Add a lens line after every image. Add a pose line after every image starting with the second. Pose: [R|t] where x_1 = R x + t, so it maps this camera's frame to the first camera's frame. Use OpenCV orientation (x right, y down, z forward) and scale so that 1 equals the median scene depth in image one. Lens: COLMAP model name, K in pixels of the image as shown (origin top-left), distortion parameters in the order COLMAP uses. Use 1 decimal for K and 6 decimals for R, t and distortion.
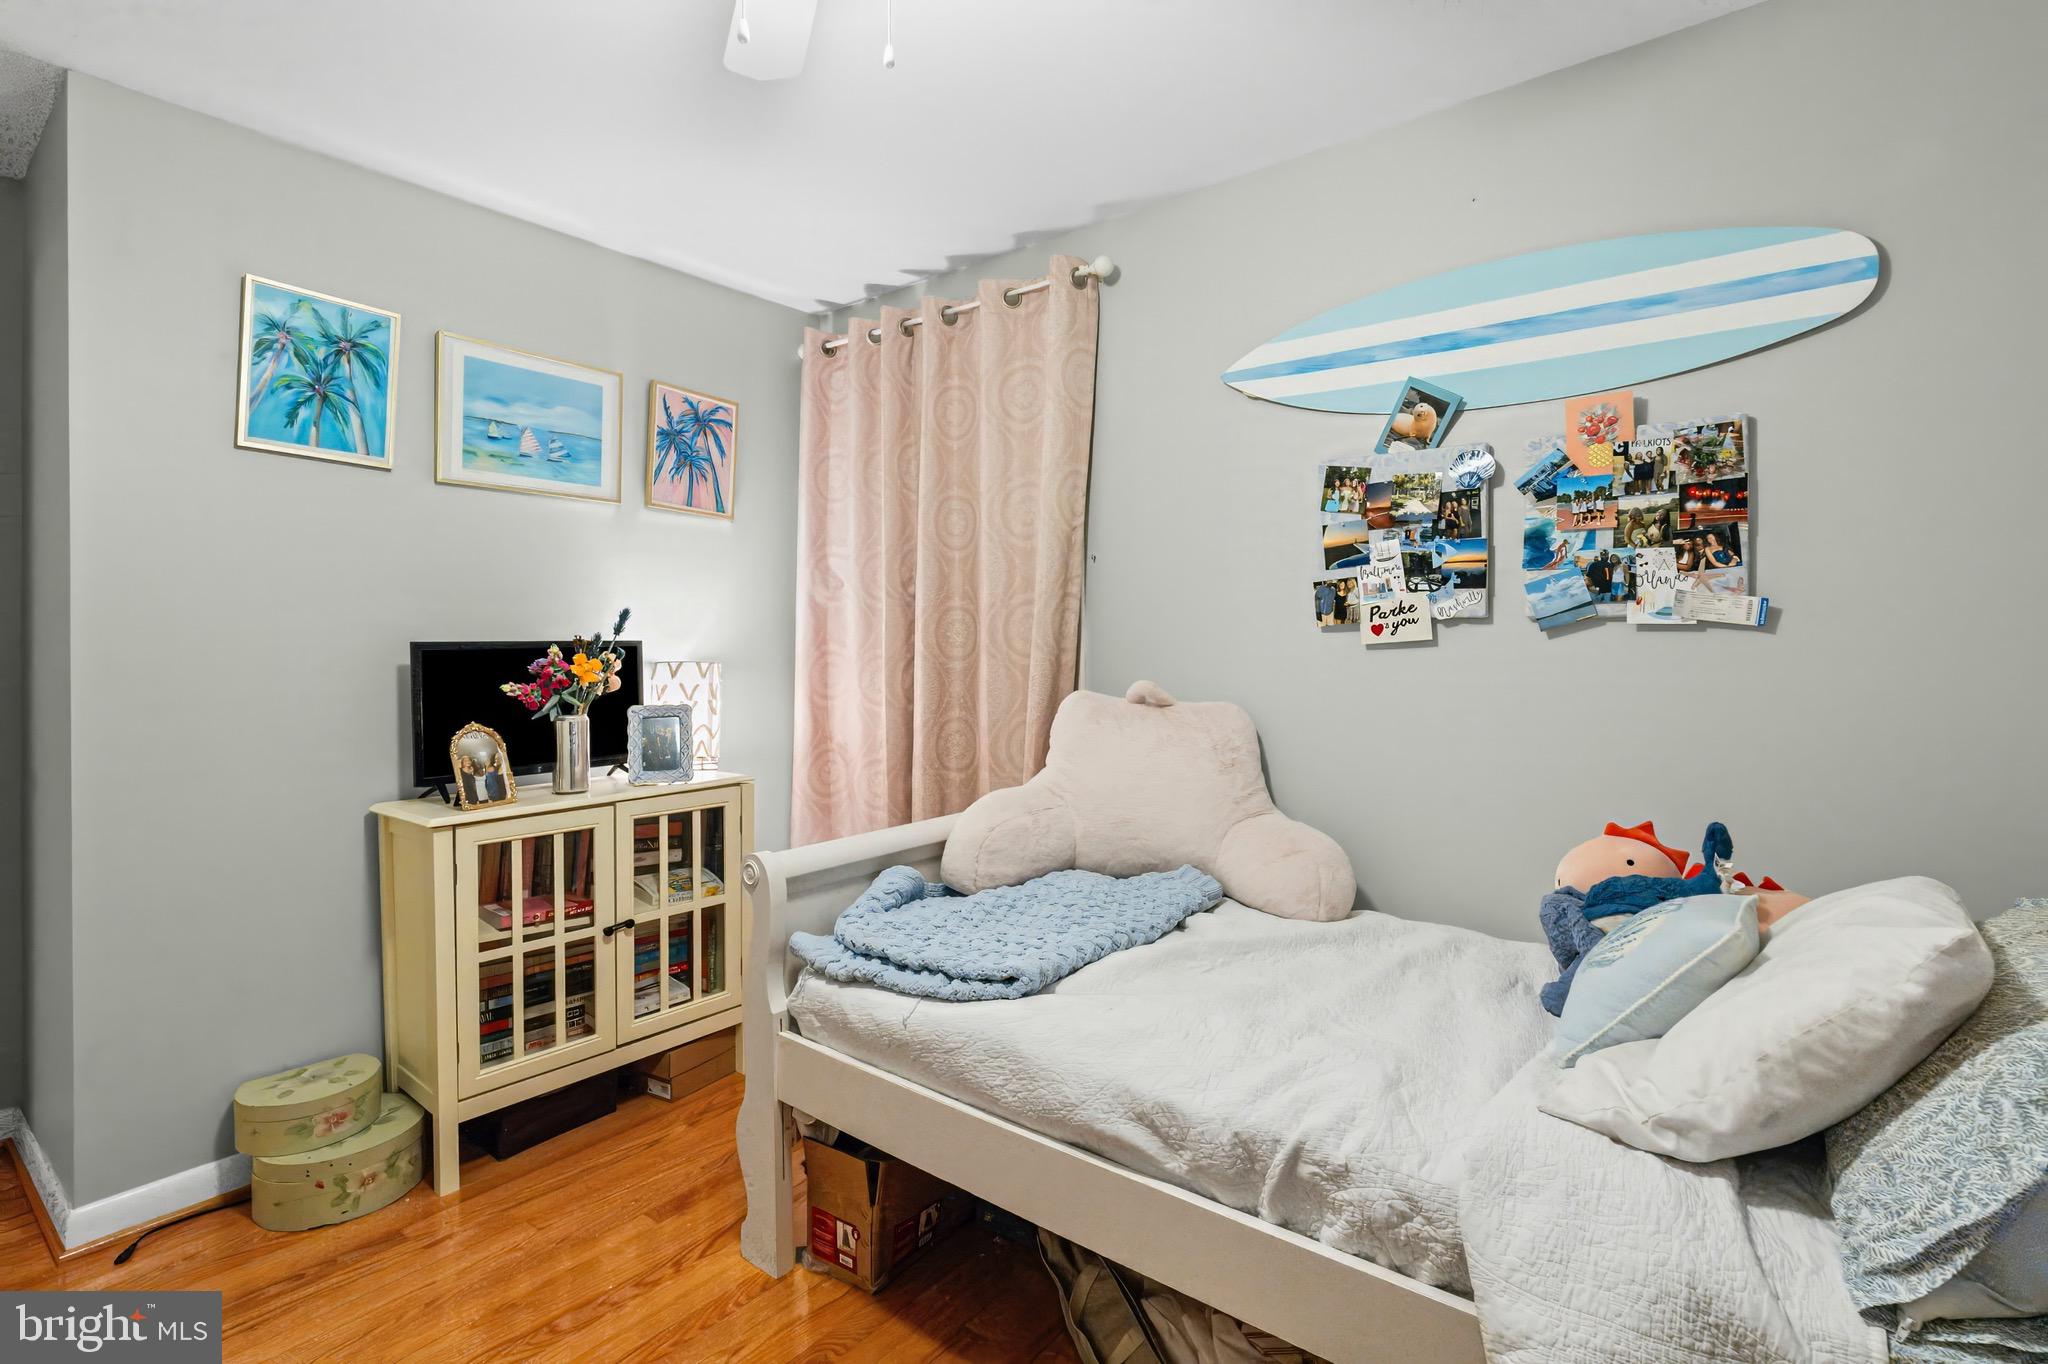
lens RADIAL K [[935.0, 0, 997.1], [0, 935.0, 640.2], [0, 0, 1]] dist [-0.009719, 0.000778]
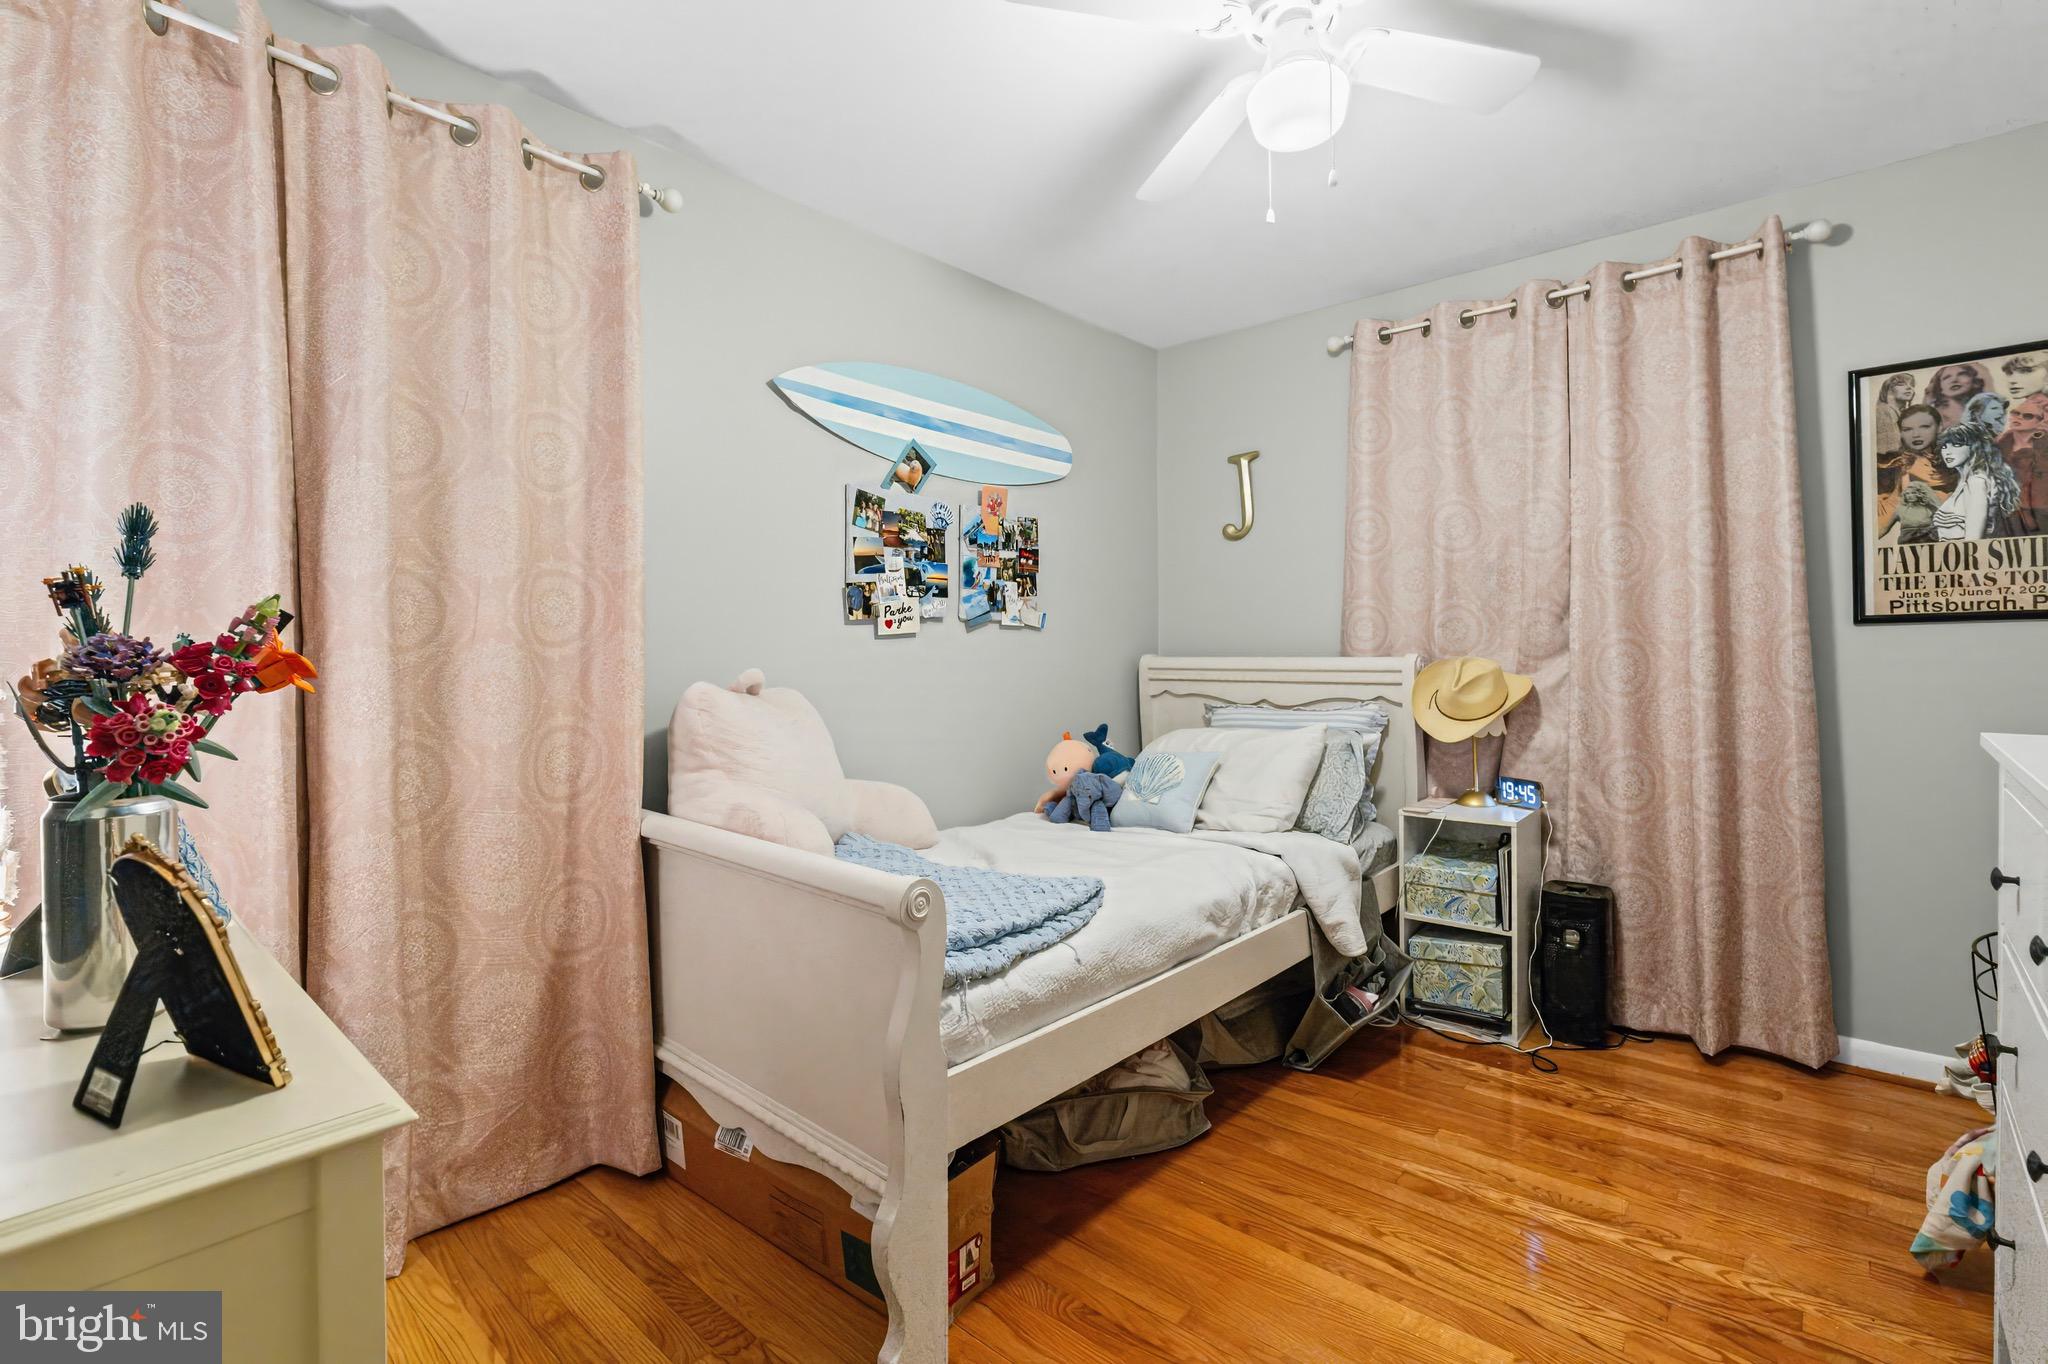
lens RADIAL K [[935.0, 0, 1019.7], [0, 935.0, 672.3], [0, 0, 1]] dist [-0.009719, 0.000778]
pose [[0.063509, -0.018603, 0.997808, -0.930365], [0.001312, 0.999827, 0.018557, 0.034116], [-0.997980, 0.000131, 0.063523, 0.768515]]
